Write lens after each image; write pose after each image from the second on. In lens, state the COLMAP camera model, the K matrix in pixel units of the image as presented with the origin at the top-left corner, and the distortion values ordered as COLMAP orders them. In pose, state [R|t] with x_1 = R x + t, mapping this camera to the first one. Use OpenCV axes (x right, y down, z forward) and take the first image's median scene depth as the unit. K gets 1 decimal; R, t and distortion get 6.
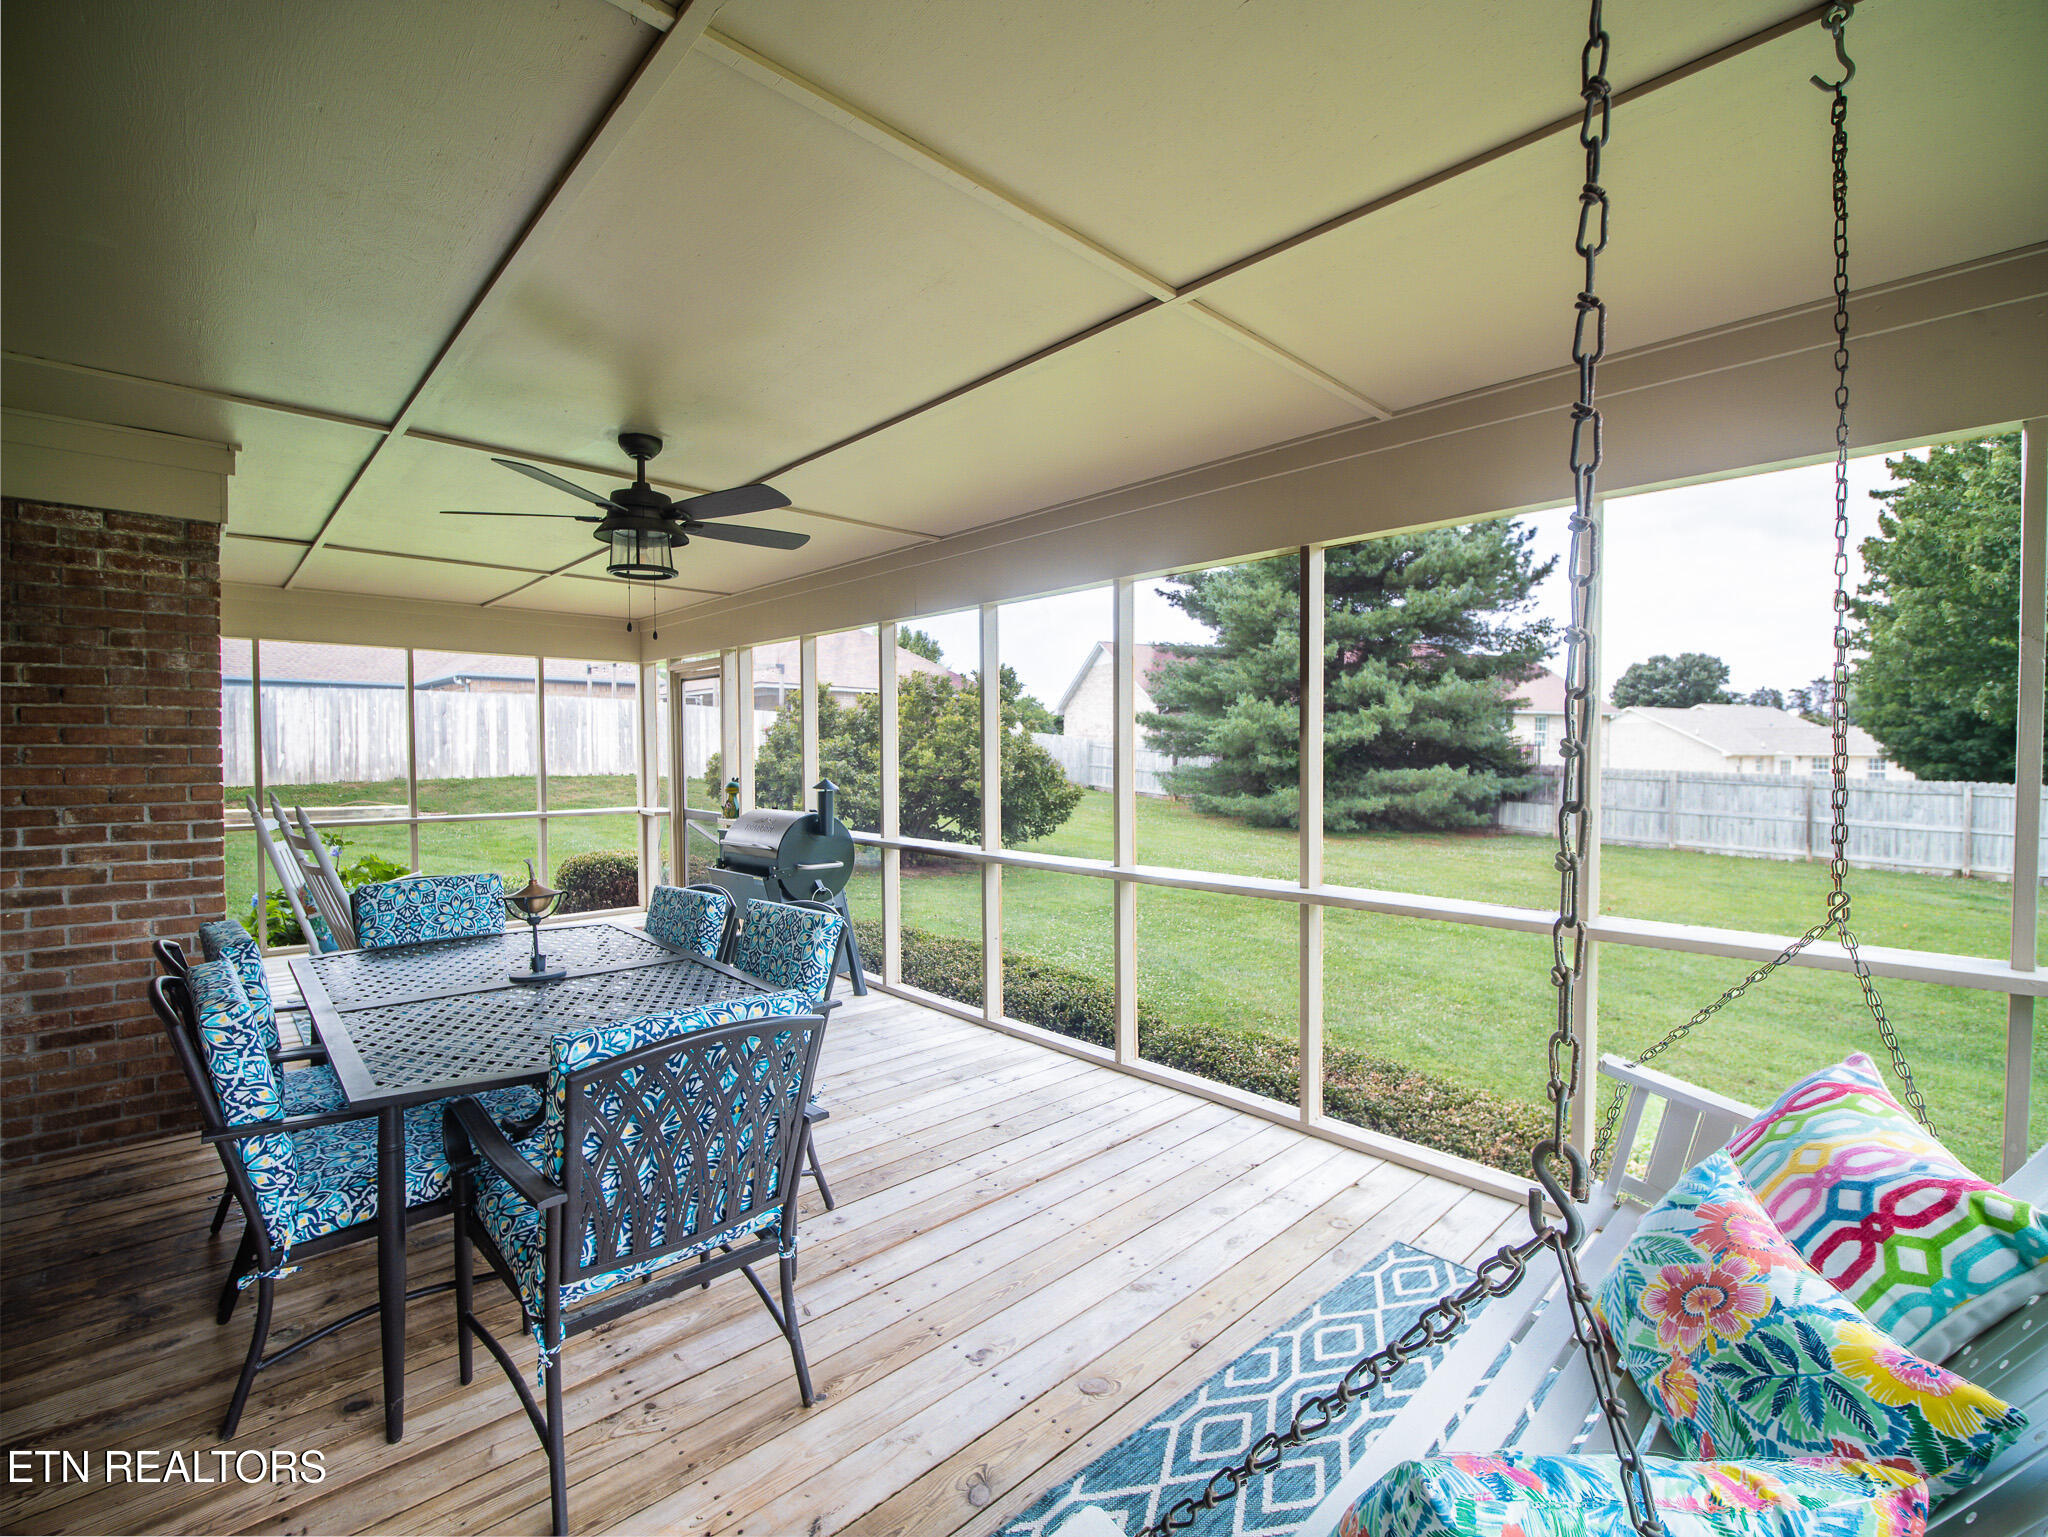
lens RADIAL K [[916.1, 0, 1024.0], [0, 916.1, 768.5], [0, 0, 1]] dist [-0.005321, -0.009076]
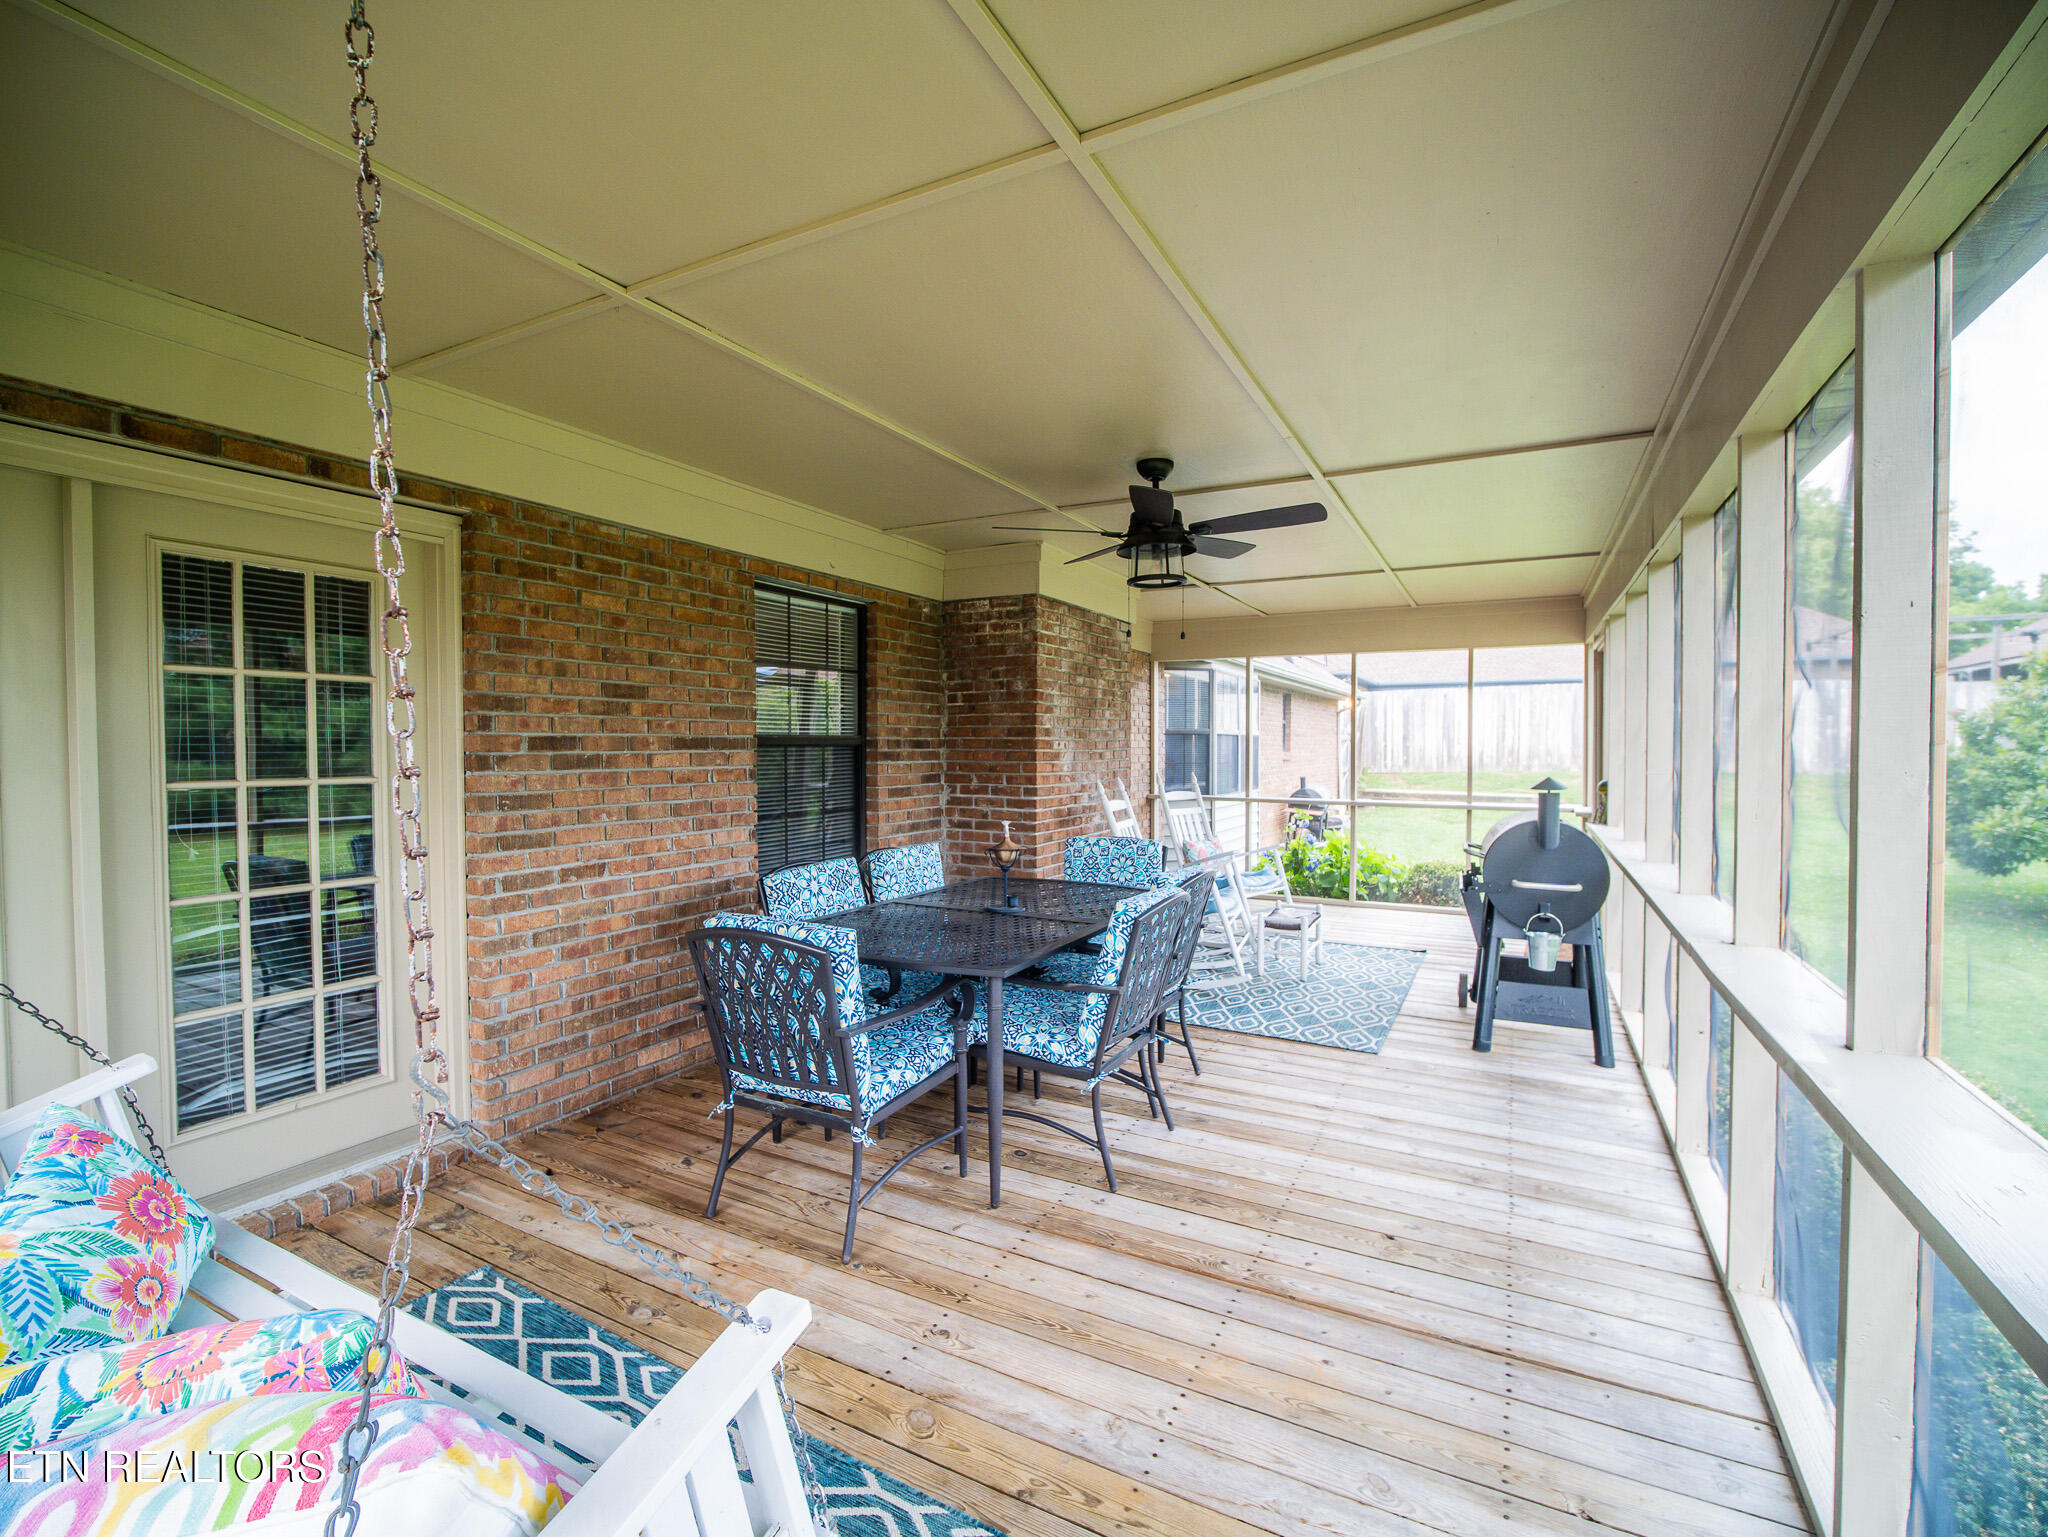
lens RADIAL K [[916.1, 0, 1024.0], [0, 916.1, 768.5], [0, 0, 1]] dist [-0.005321, -0.009076]
pose [[0.325039, 0.027475, -0.945302, 0.590281], [-0.020169, 0.999552, 0.022116, -0.006931], [0.945486, 0.011877, 0.325447, 0.476910]]
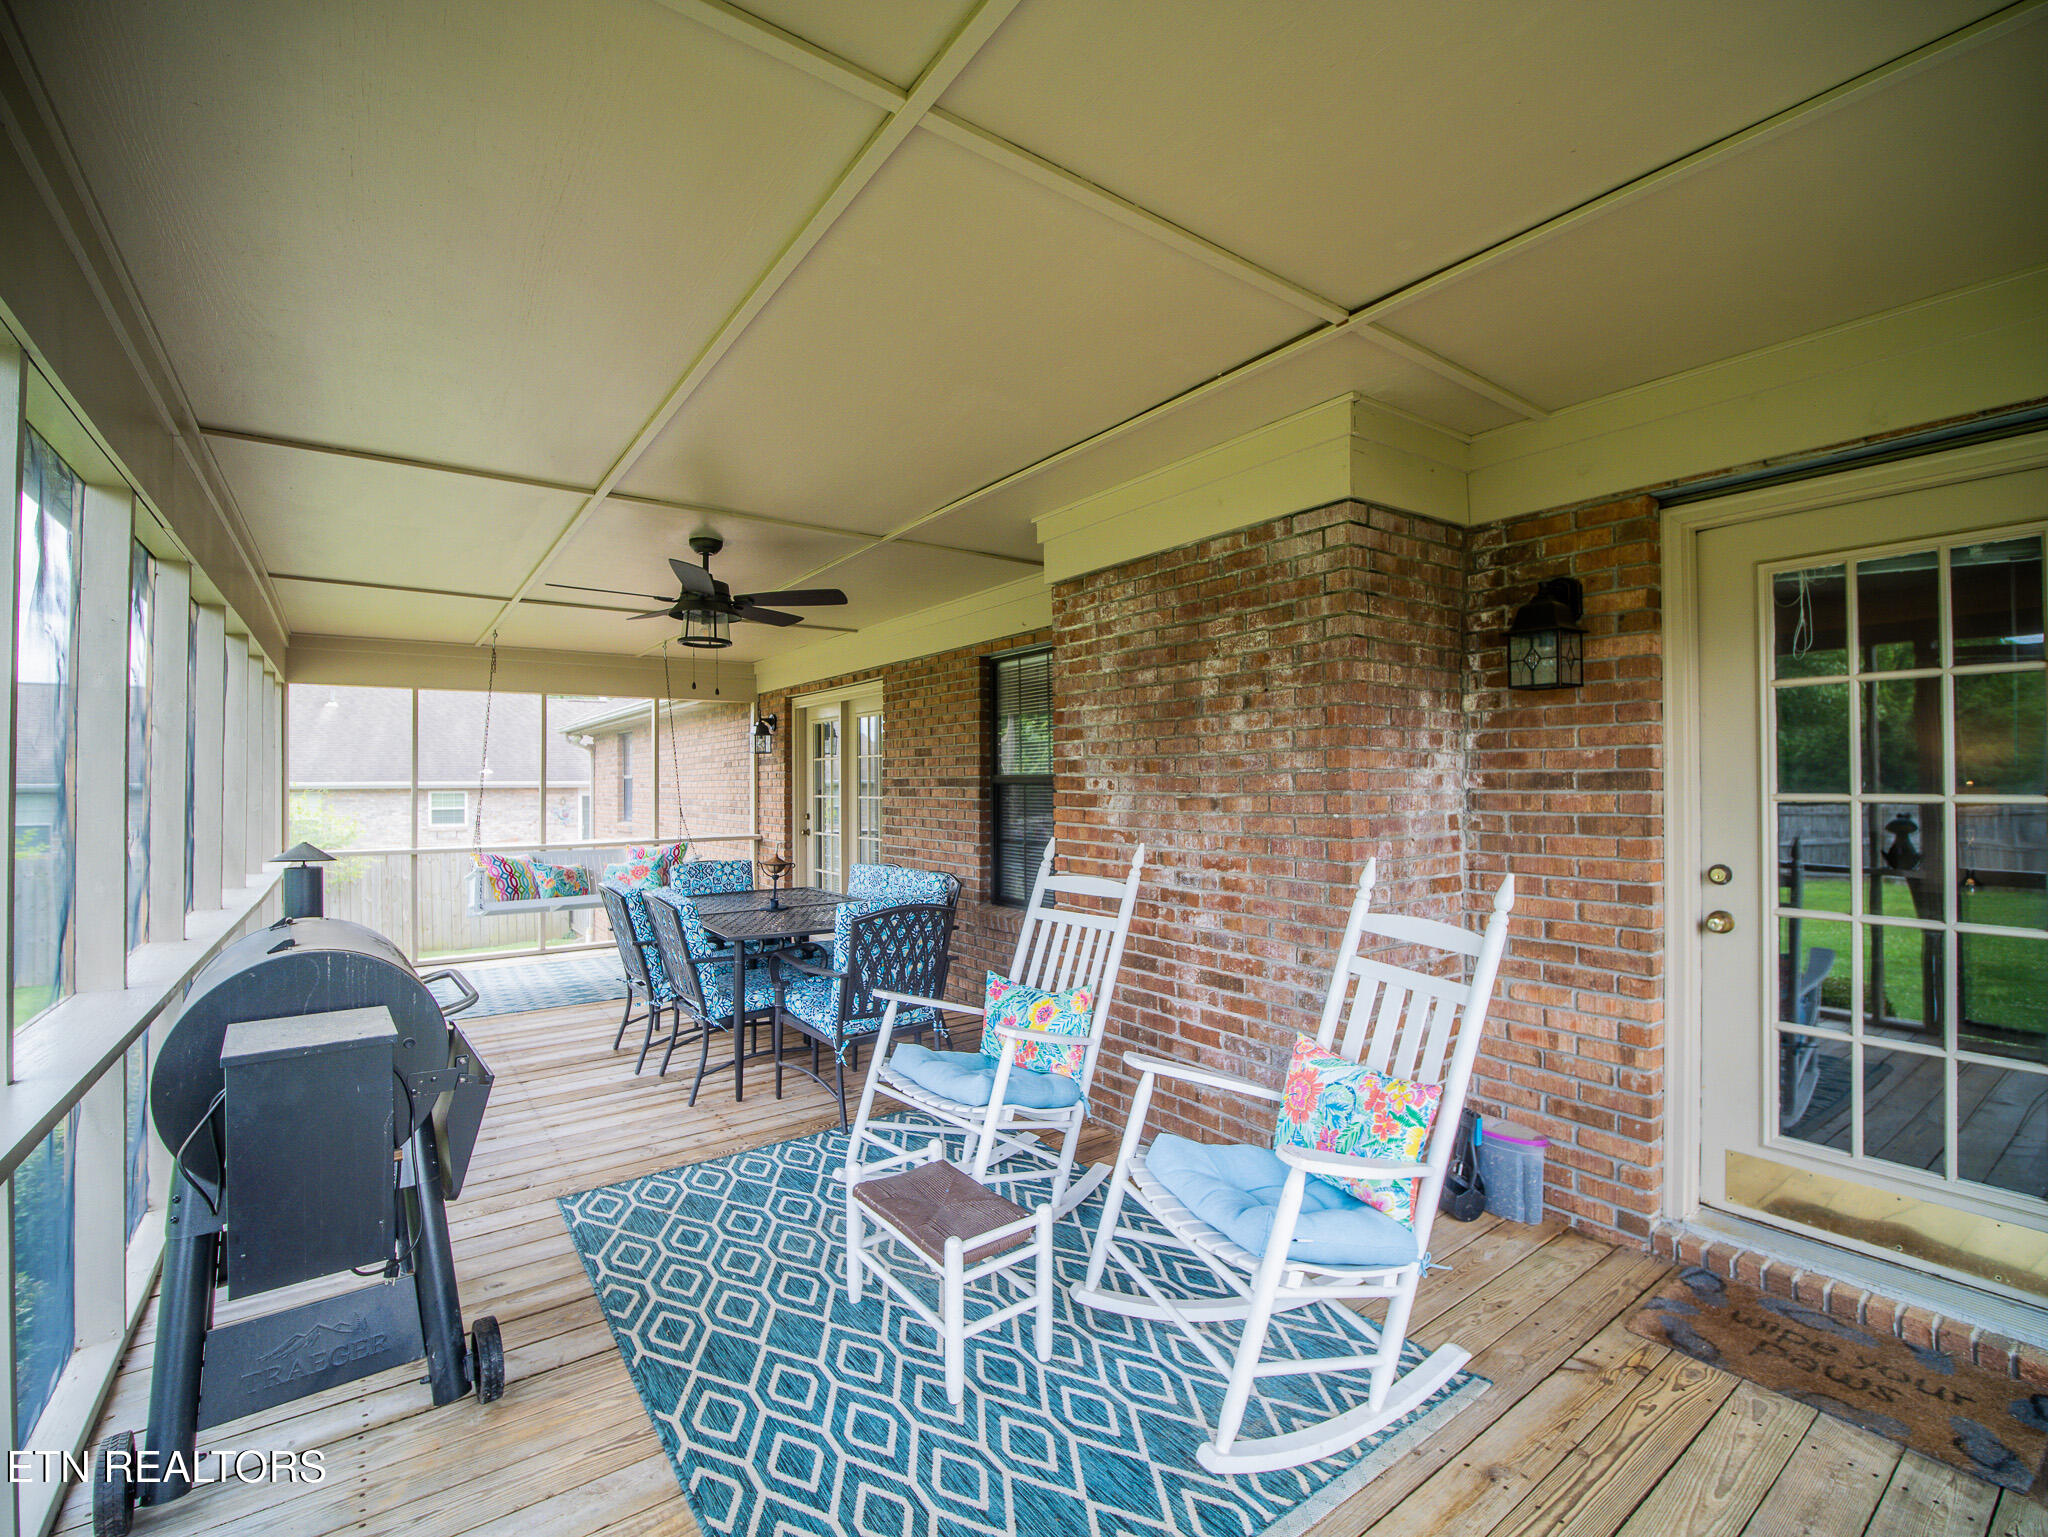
lens RADIAL K [[916.1, 0, 1024.0], [0, 916.1, 768.5], [0, 0, 1]] dist [-0.005321, -0.009076]
pose [[-0.992260, 0.012191, 0.123576, -1.020092], [0.013161, 0.999889, 0.007032, -0.042281], [-0.123476, 0.008604, -0.992310, 2.207055]]
